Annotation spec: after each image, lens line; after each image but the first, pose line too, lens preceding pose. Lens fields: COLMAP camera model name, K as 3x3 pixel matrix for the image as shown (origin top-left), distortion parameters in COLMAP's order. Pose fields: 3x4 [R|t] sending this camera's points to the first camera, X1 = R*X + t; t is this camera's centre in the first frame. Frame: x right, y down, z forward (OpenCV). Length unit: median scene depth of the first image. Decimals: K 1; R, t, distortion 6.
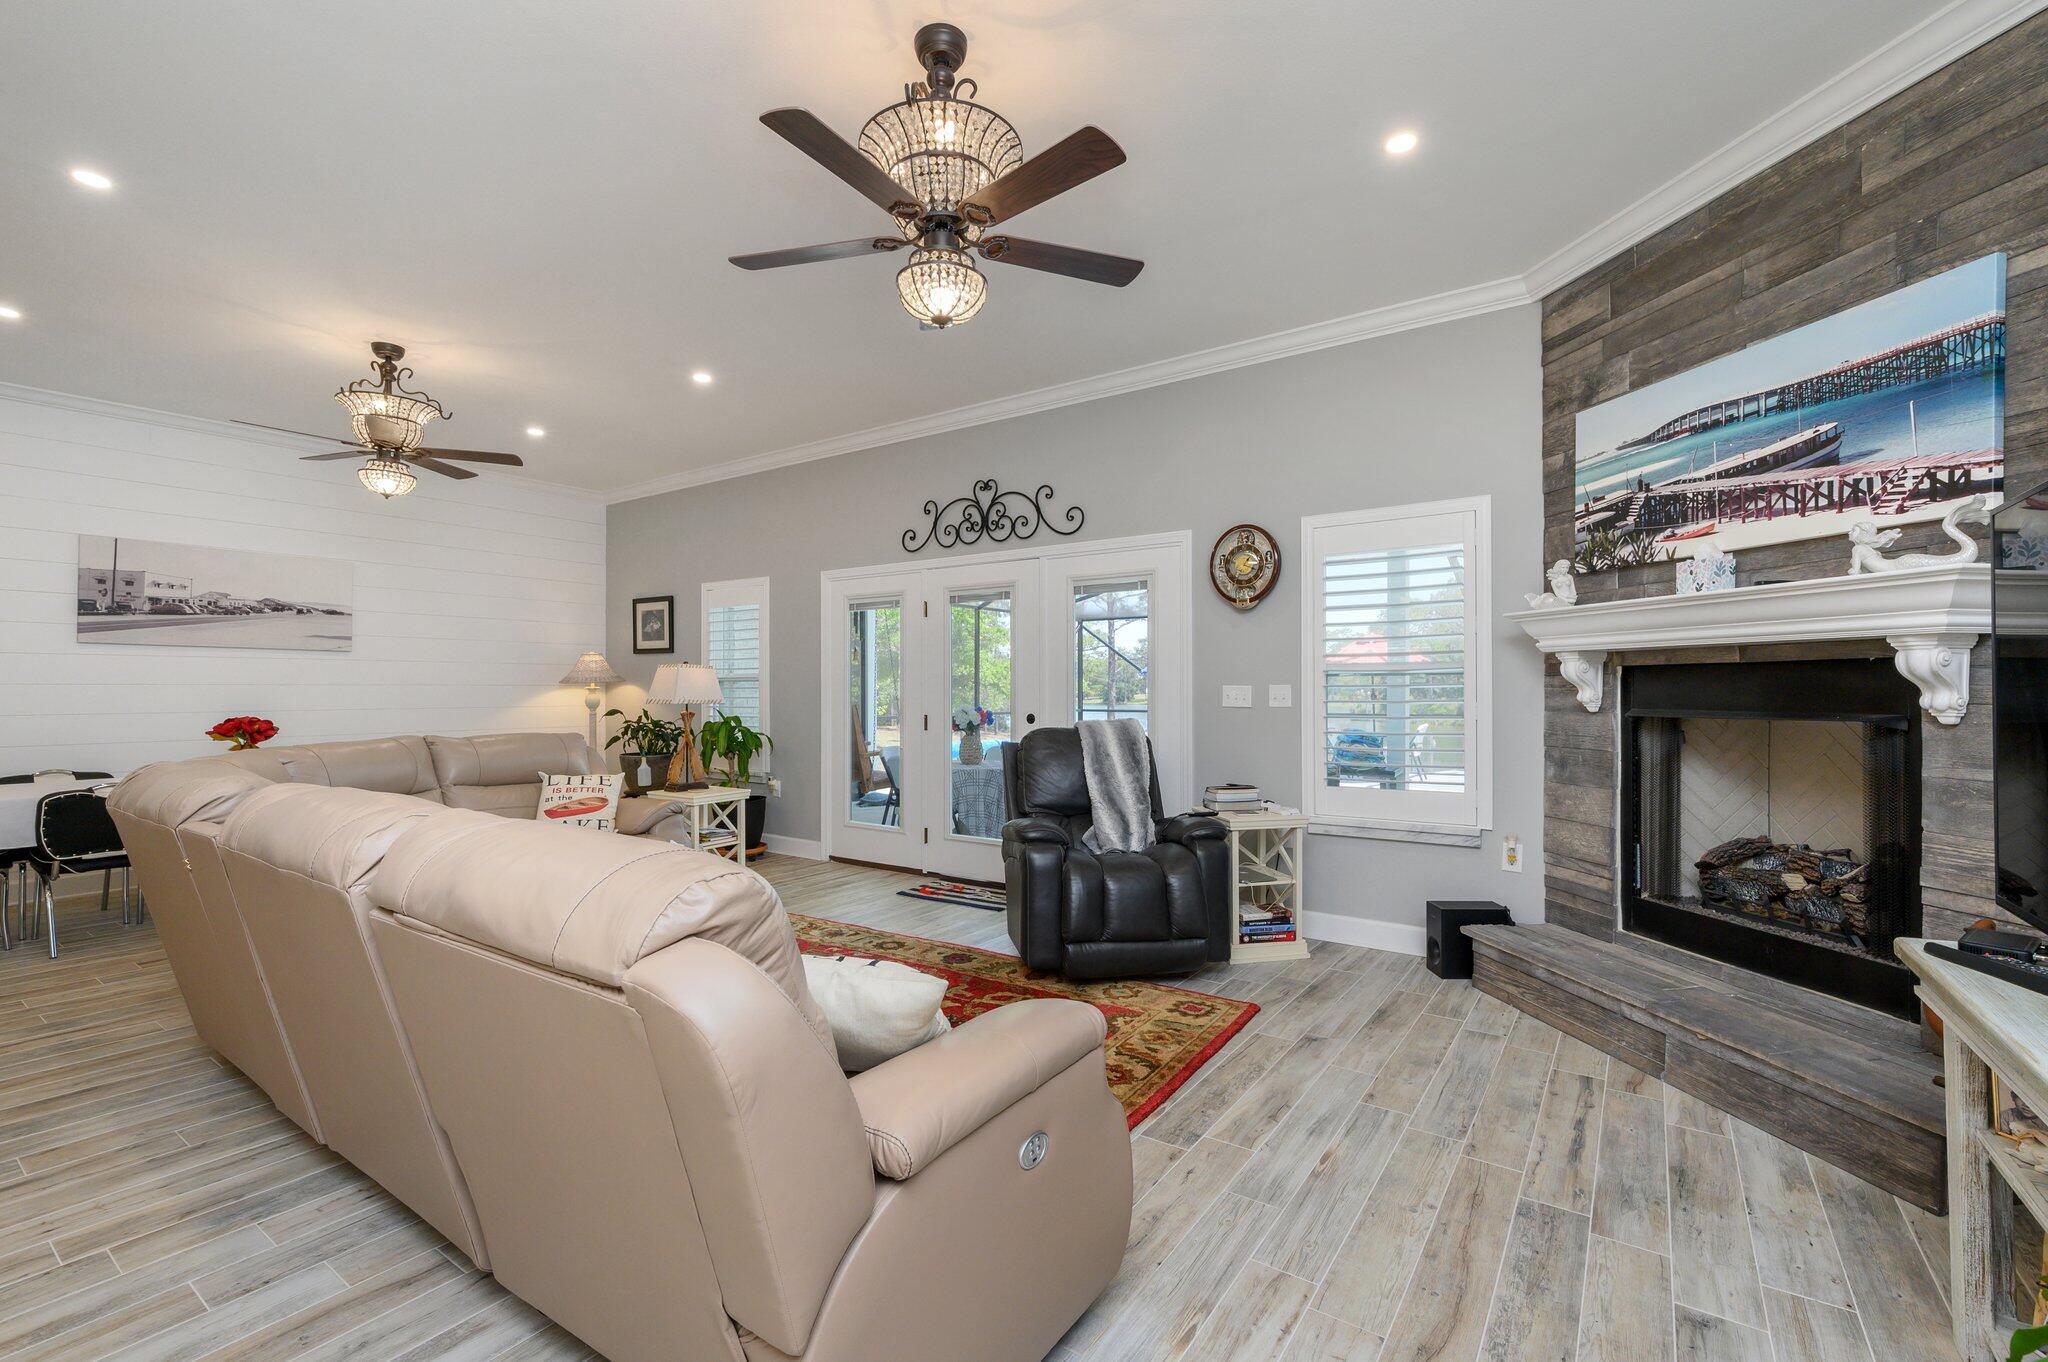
lens RADIAL K [[902.2, 0, 1024.0], [0, 902.2, 681.0], [0, 0, 1]] dist [0.002287, 0.000089]
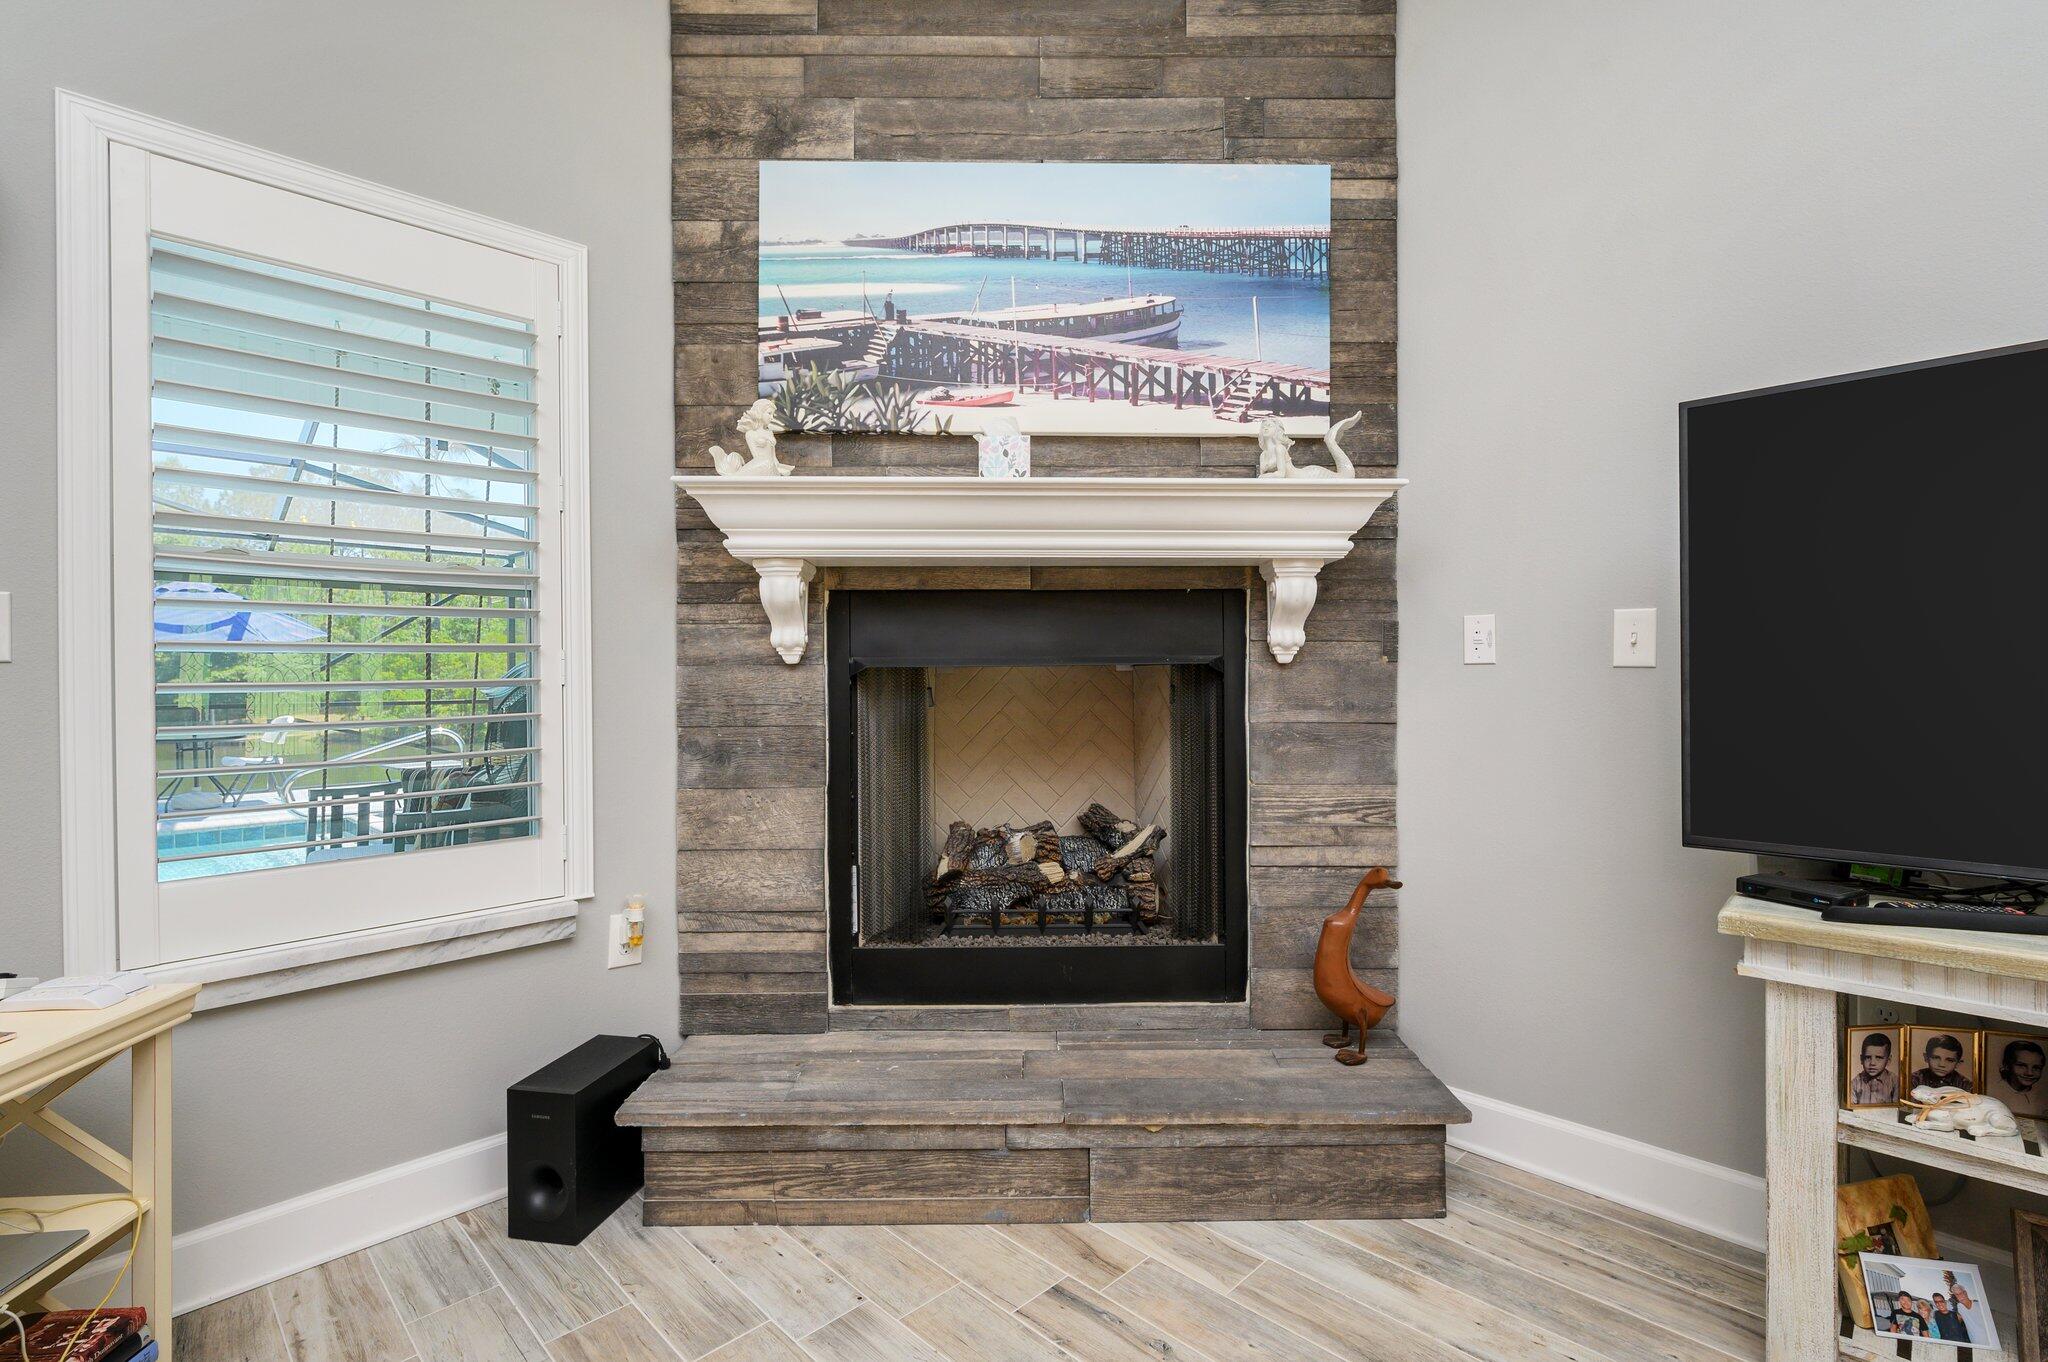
lens RADIAL K [[949.4, 0, 1061.4], [0, 949.4, 676.4], [0, 0, 1]] dist [-0.002857, -0.000502]
pose [[0.157605, -0.004990, 0.987490, 0.030847], [-0.004473, 0.999973, 0.005767, 0.041968], [-0.987492, -0.005325, 0.157579, 0.793533]]
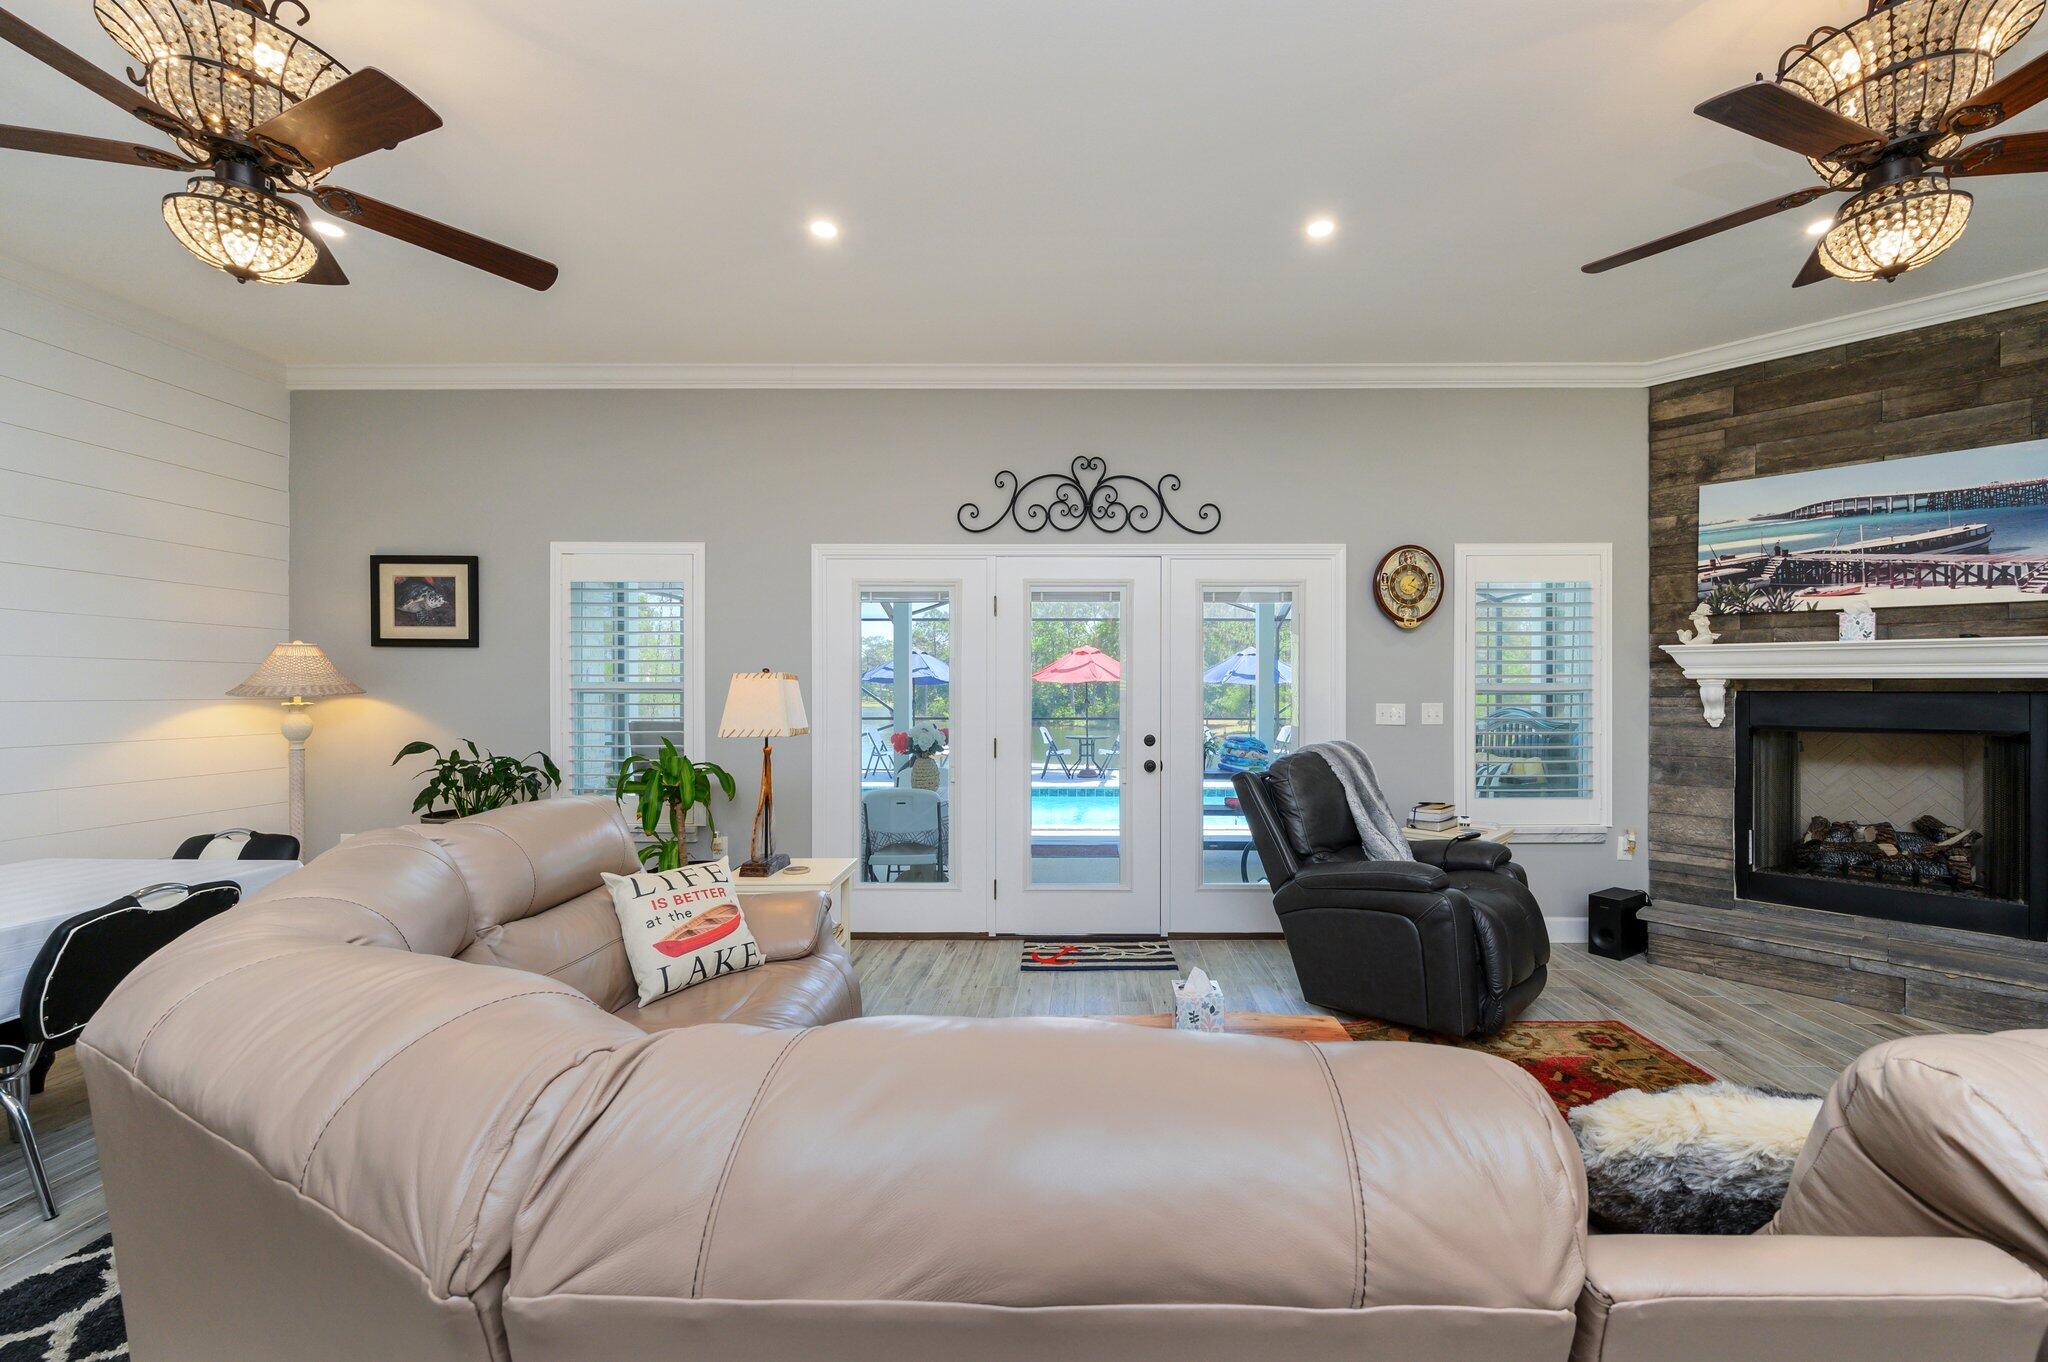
lens RADIAL K [[843.5, 0, 1097.1], [0, 843.5, 692.1], [0, 0, 1]] dist [-0.008758, 0.003017]
pose [[0.820070, 0.001608, 0.572261, -0.813397], [-0.008635, 0.999917, 0.009564, -0.020009], [-0.572198, -0.012784, 0.820016, 0.590752]]
